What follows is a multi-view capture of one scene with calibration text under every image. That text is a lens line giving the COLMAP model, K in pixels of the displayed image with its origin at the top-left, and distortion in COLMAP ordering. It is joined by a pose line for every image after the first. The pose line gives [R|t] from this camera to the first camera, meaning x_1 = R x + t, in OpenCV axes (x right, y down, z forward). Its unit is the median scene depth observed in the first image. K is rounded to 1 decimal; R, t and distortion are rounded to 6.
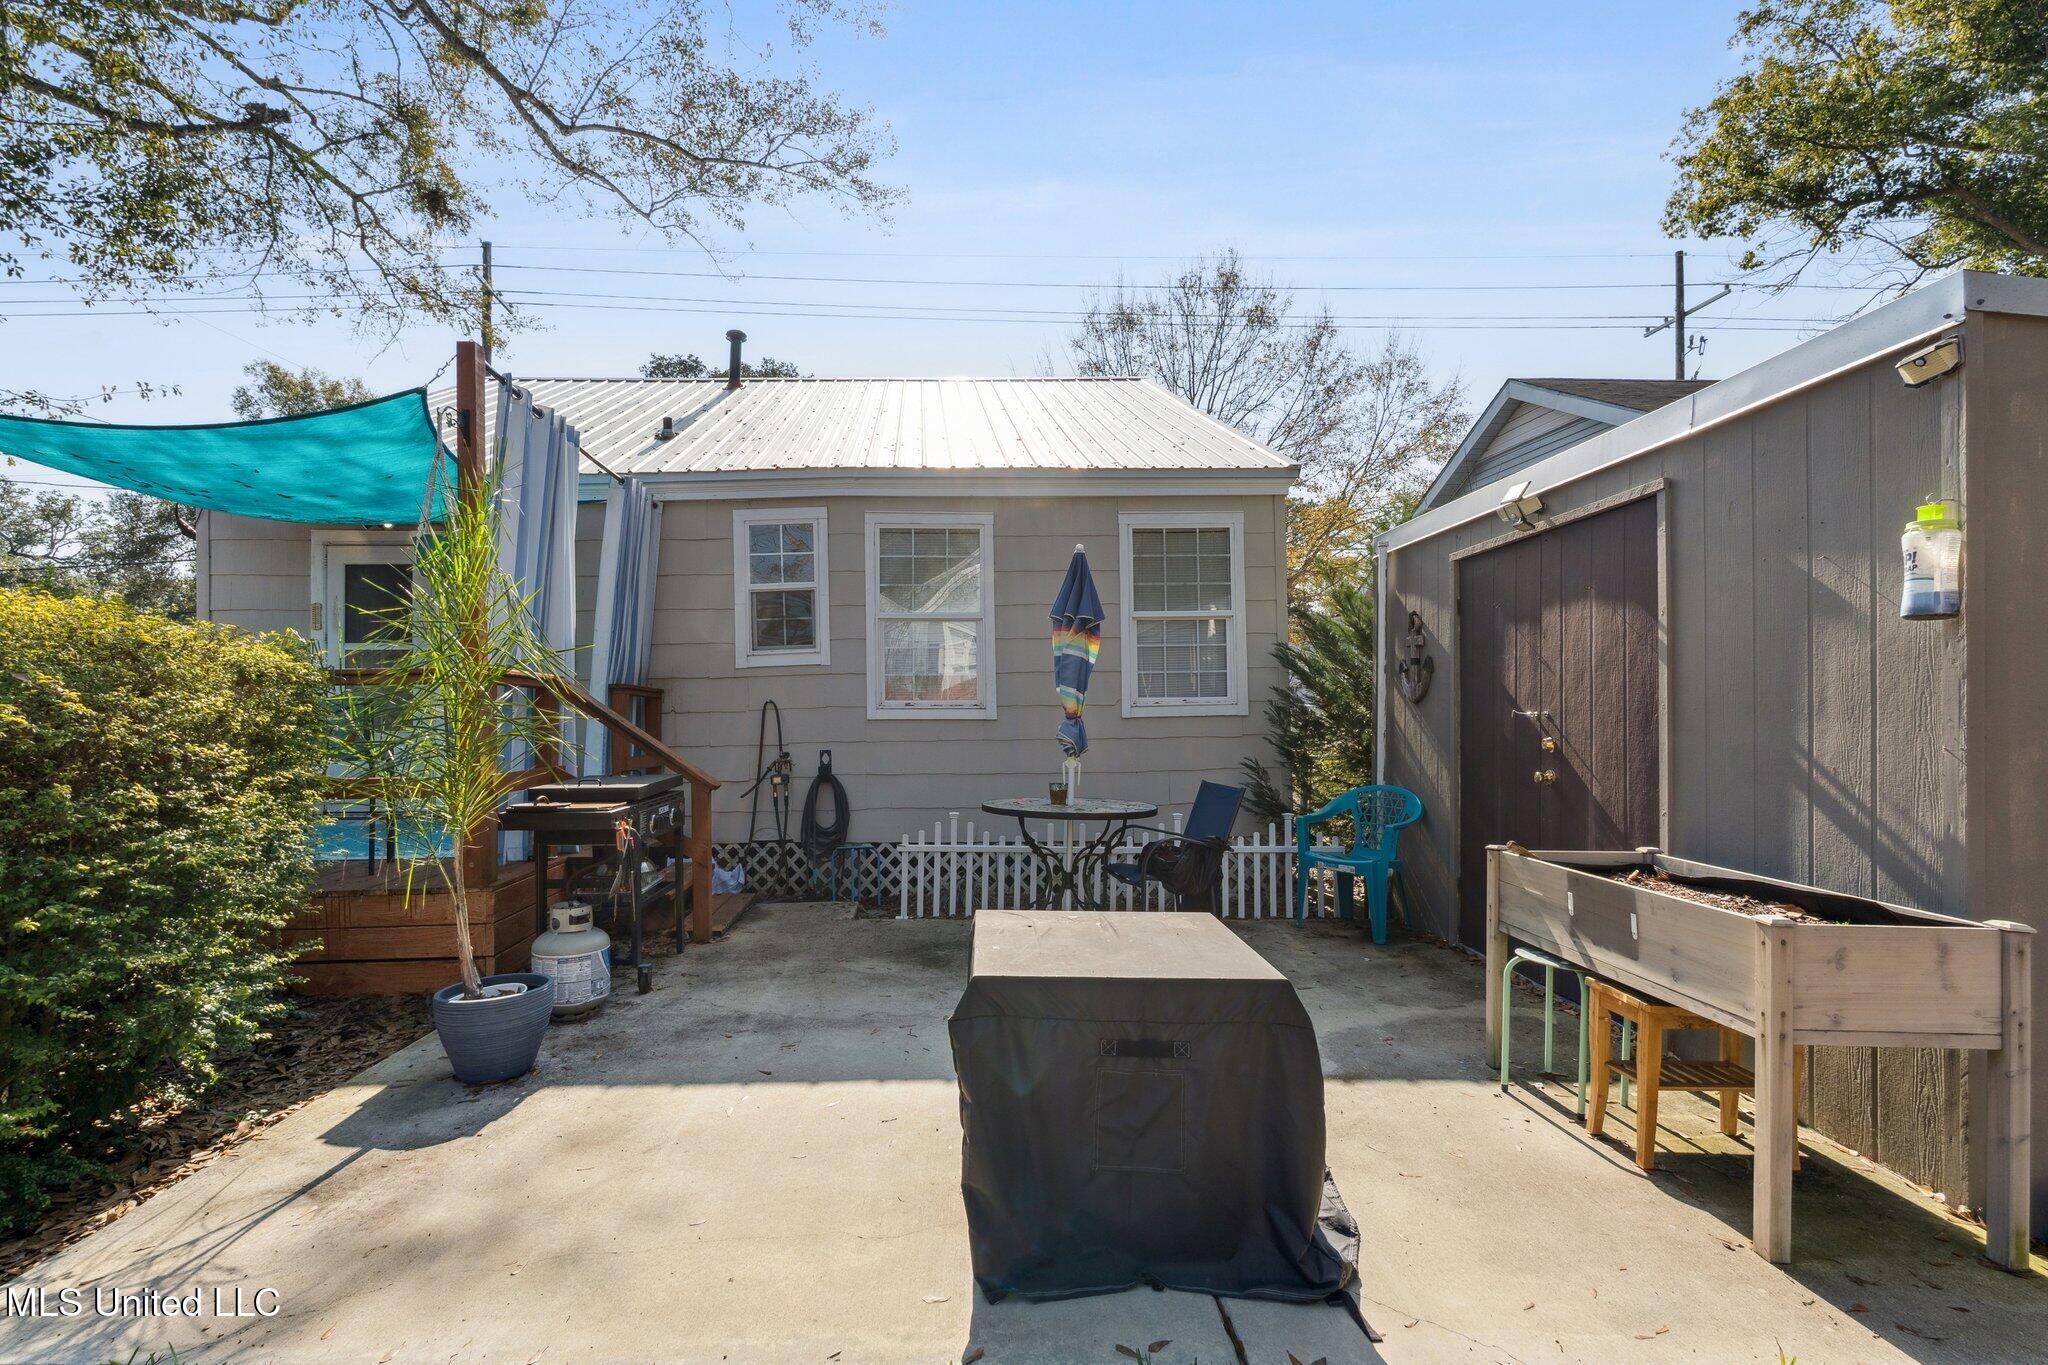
lens RADIAL K [[907.4, 0, 988.7], [0, 907.4, 721.6], [0, 0, 1]] dist [0.001443, 0.000236]
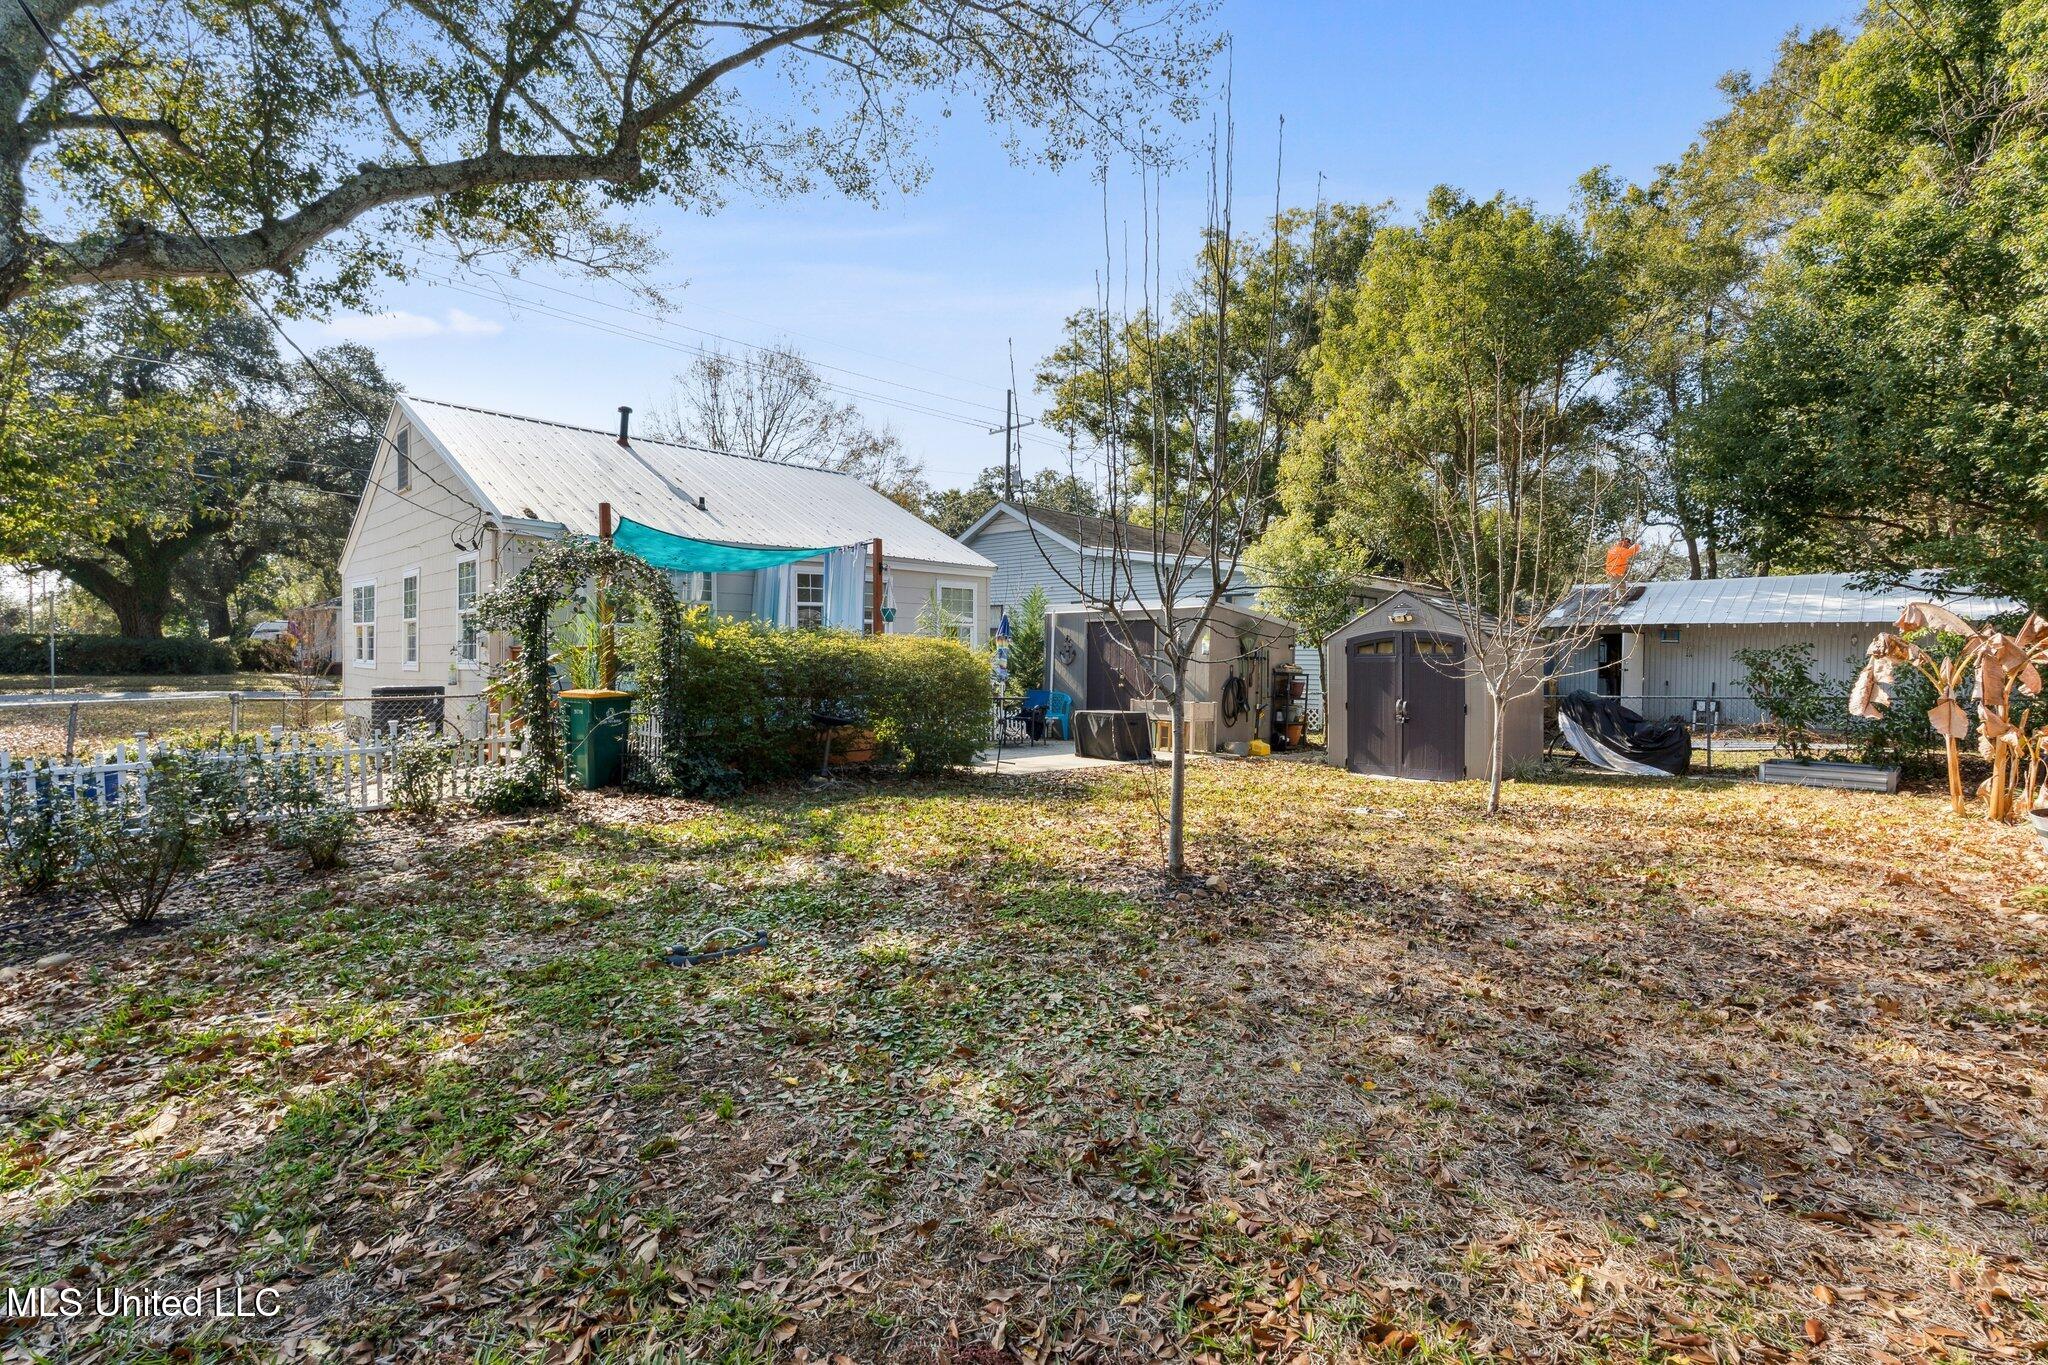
lens RADIAL K [[907.4, 0, 1025.2], [0, 907.4, 680.1], [0, 0, 1]] dist [0.001443, 0.000236]
pose [[0.728064, -0.002122, 0.685506, -0.668220], [-0.001986, 0.999984, 0.005206, 0.005679], [-0.685506, -0.005152, 0.728049, -0.430157]]
